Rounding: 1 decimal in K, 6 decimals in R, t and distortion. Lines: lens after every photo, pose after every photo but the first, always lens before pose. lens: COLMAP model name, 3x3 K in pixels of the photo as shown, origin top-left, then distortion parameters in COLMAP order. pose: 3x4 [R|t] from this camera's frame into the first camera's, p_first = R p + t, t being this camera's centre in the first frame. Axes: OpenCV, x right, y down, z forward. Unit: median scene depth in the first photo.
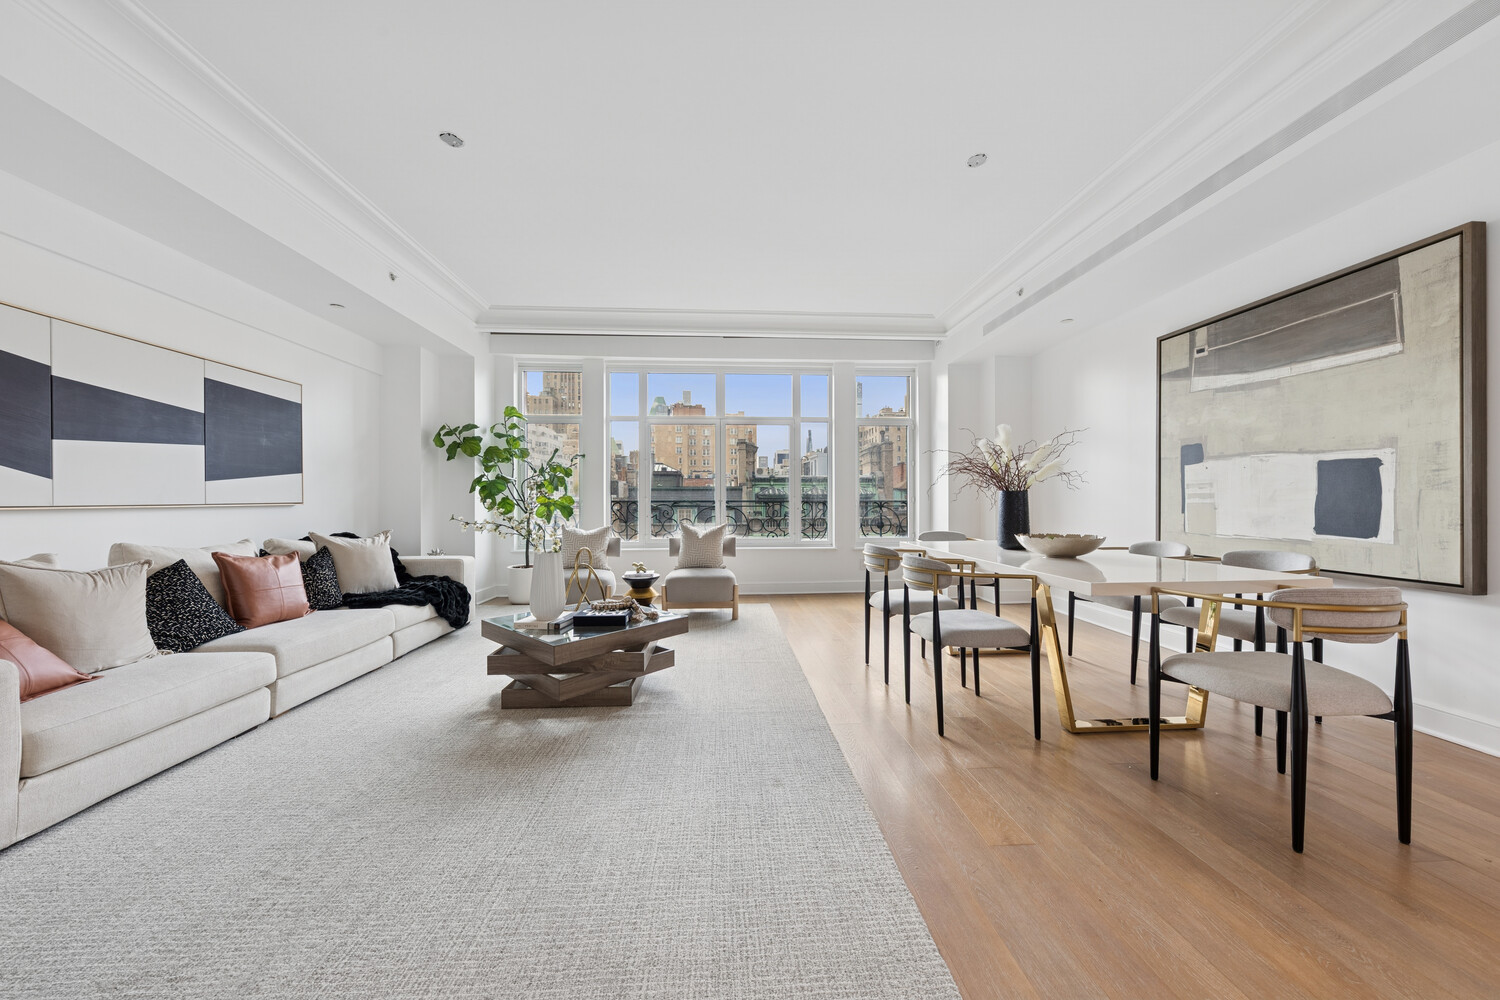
lens RADIAL K [[516.2, 0, 750.0], [0, 516.2, 500.0], [0, 0, 1]] dist [-0.000293, -0.000044]
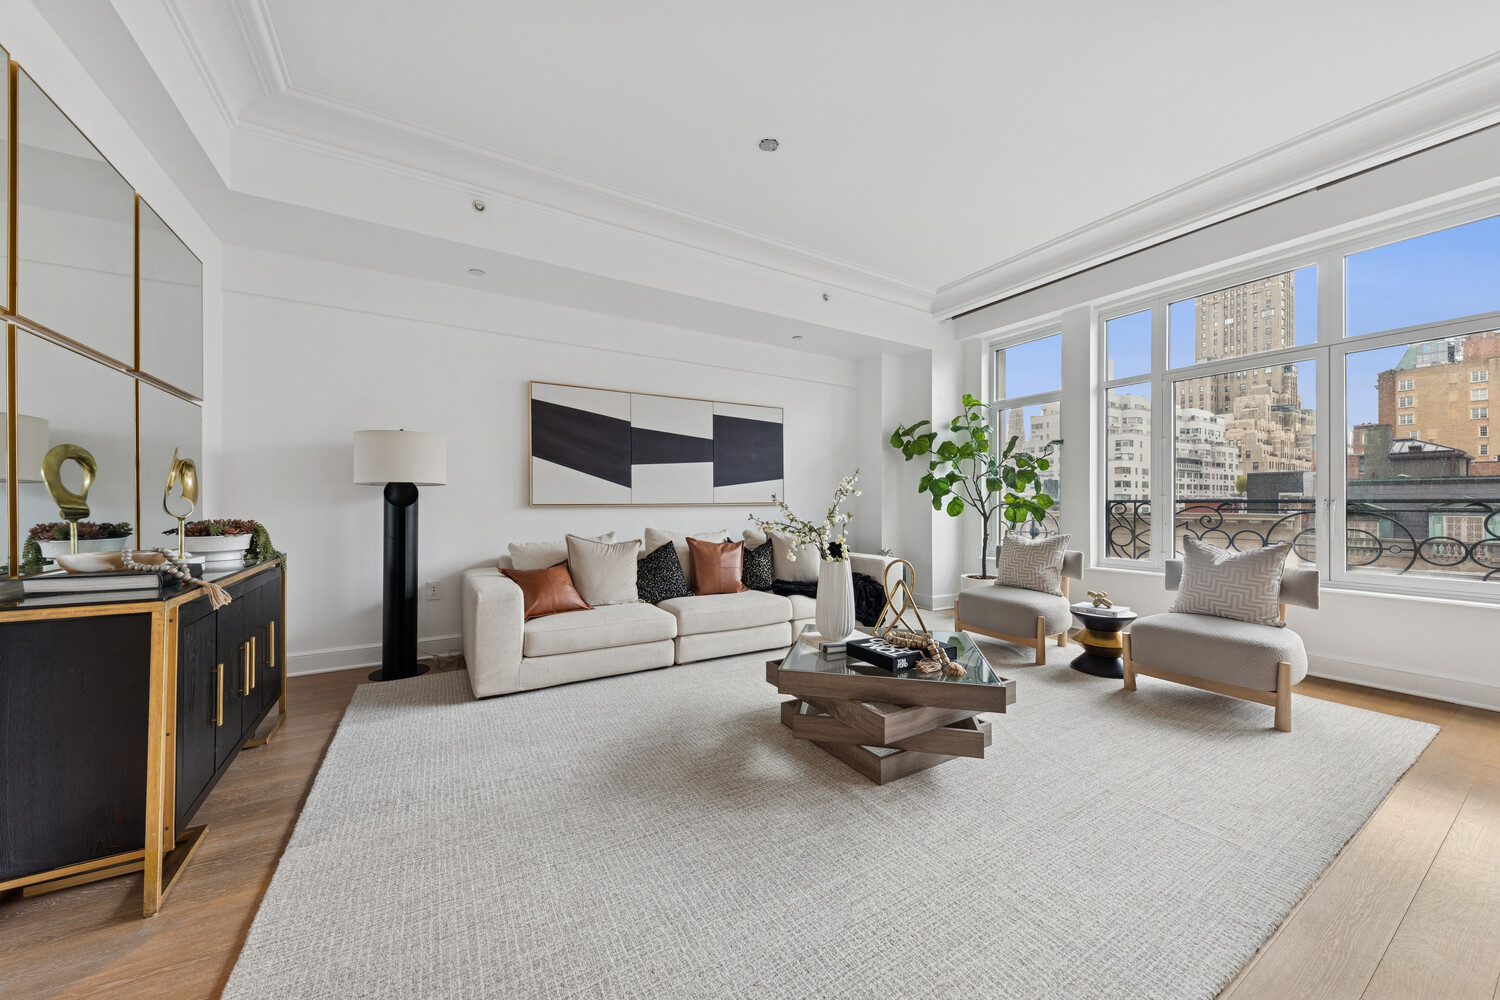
lens RADIAL K [[524.7, 0, 741.4], [0, 524.7, 502.6], [0, 0, 1]] dist [0.001129, -0.000025]
pose [[0.464302, 0.001375, -0.885676, 0.241033], [0.001957, 0.999995, 0.002579, 0.002024], [0.885675, -0.002930, 0.464296, 0.363589]]
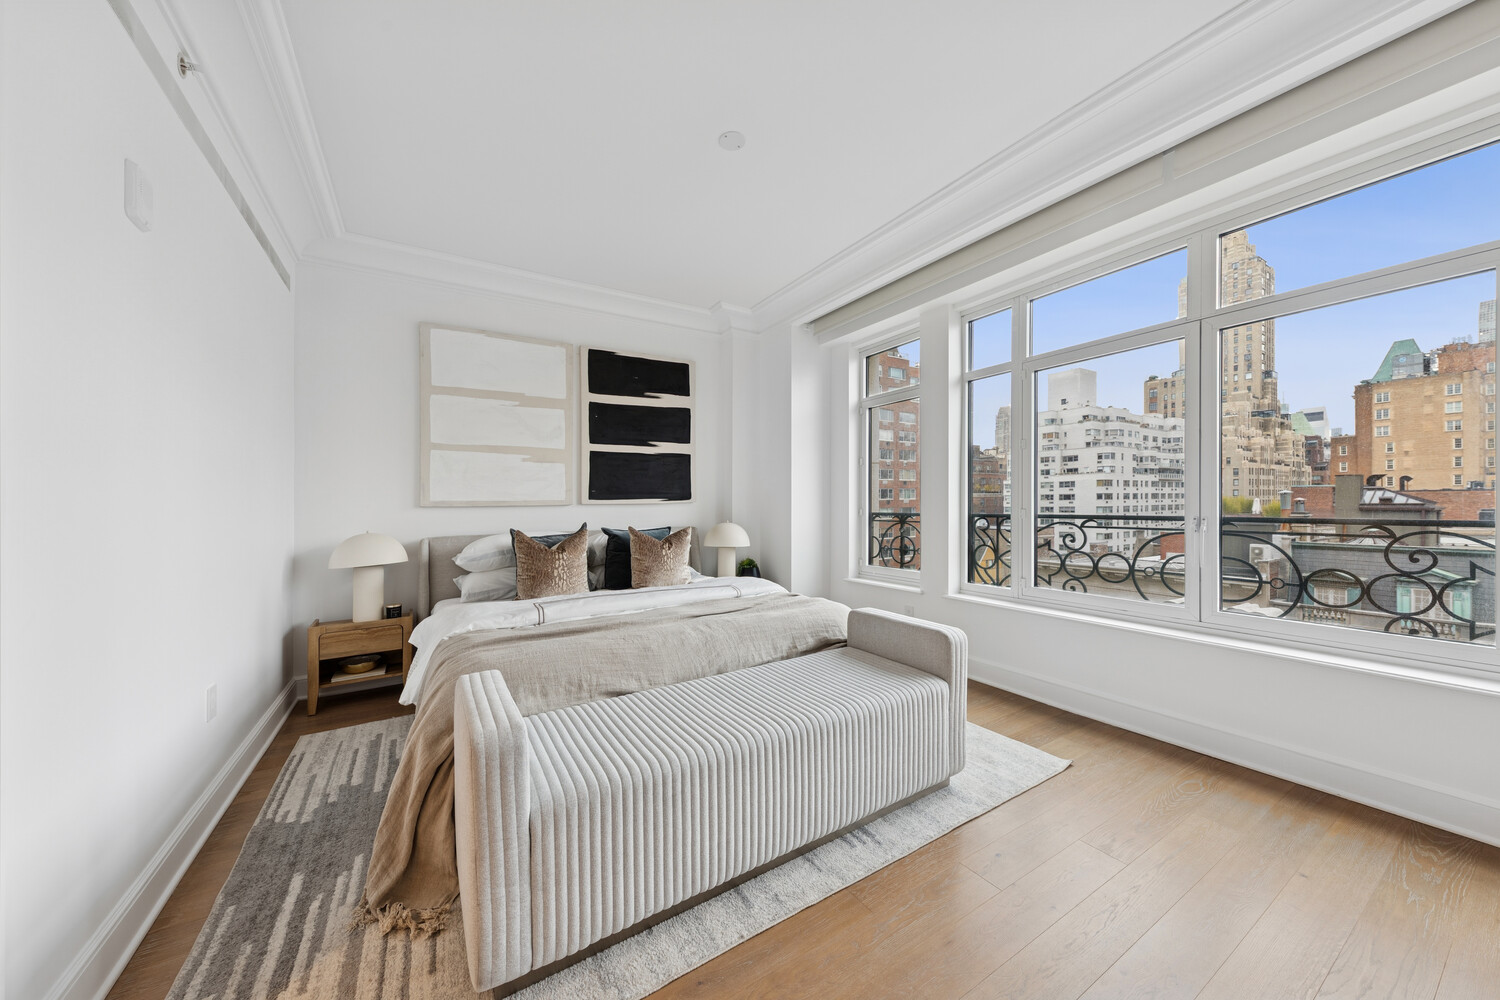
lens RADIAL K [[518.1, 0, 741.3], [0, 518.1, 509.2], [0, 0, 1]] dist [0.006060, 0.000022]
pose [[0.471710, -0.000599, -0.881754, 0.233823], [-0.004649, 0.999984, -0.003166, -0.004249], [0.881742, 0.005593, 0.471699, 0.821928]]
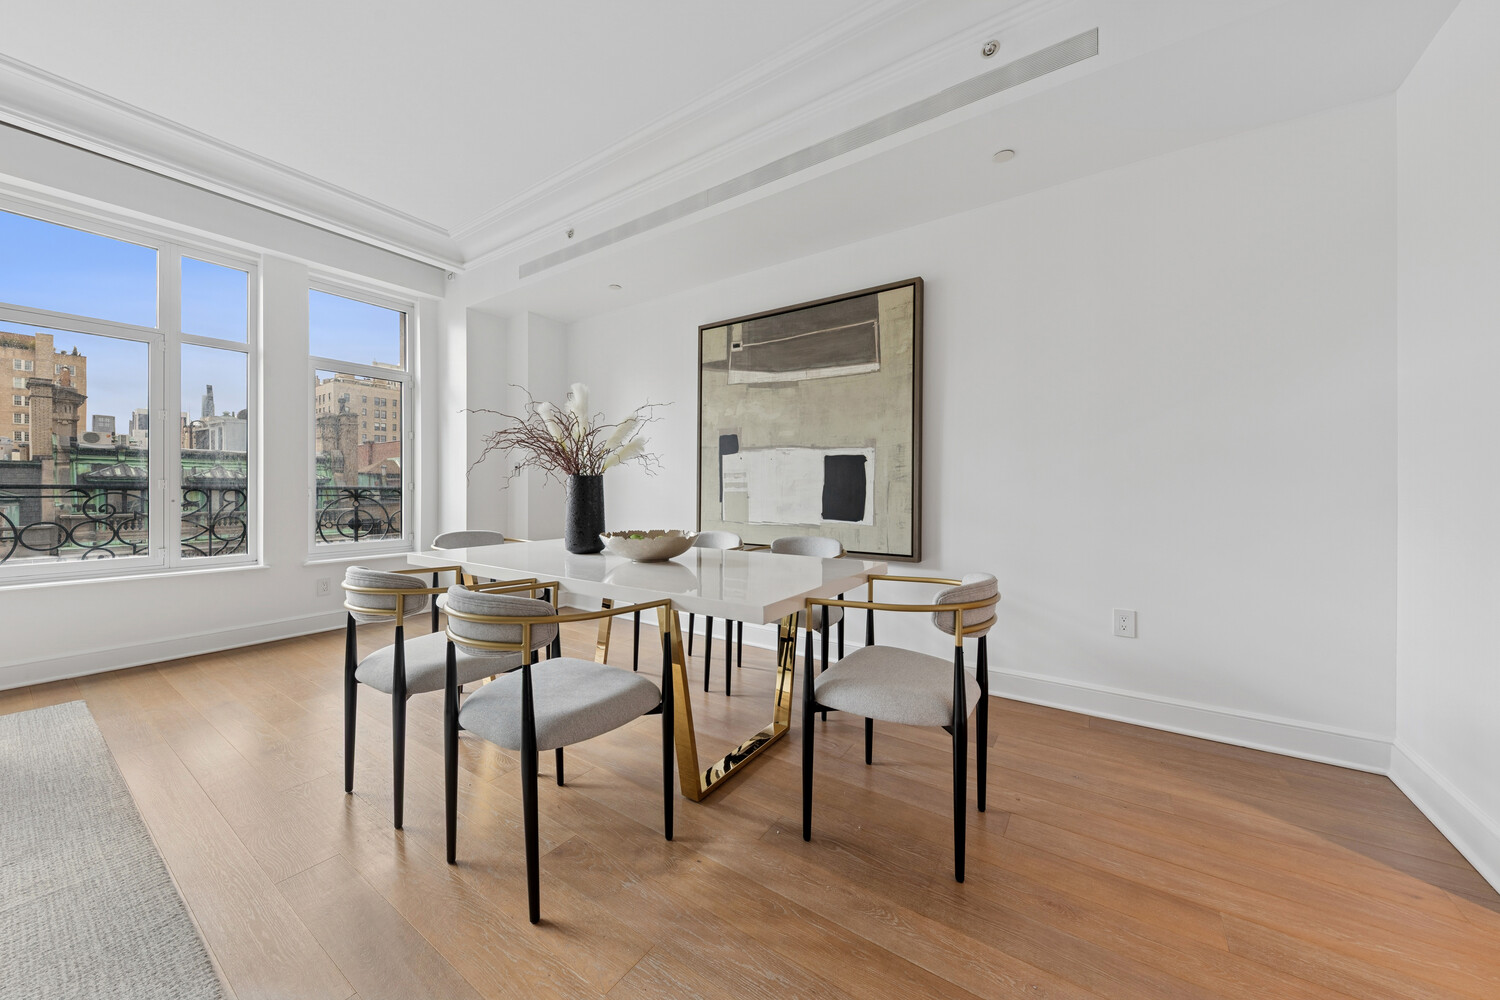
lens RADIAL K [[536.0, 0, 749.7], [0, 536.0, 491.5], [0, 0, 1]] dist [0.004758, -0.000061]
pose [[0.620042, 0.002156, 0.784566, 0.043107], [-0.007007, 0.999972, 0.002790, 0.001624], [-0.784537, -0.007228, 0.620039, 0.310692]]
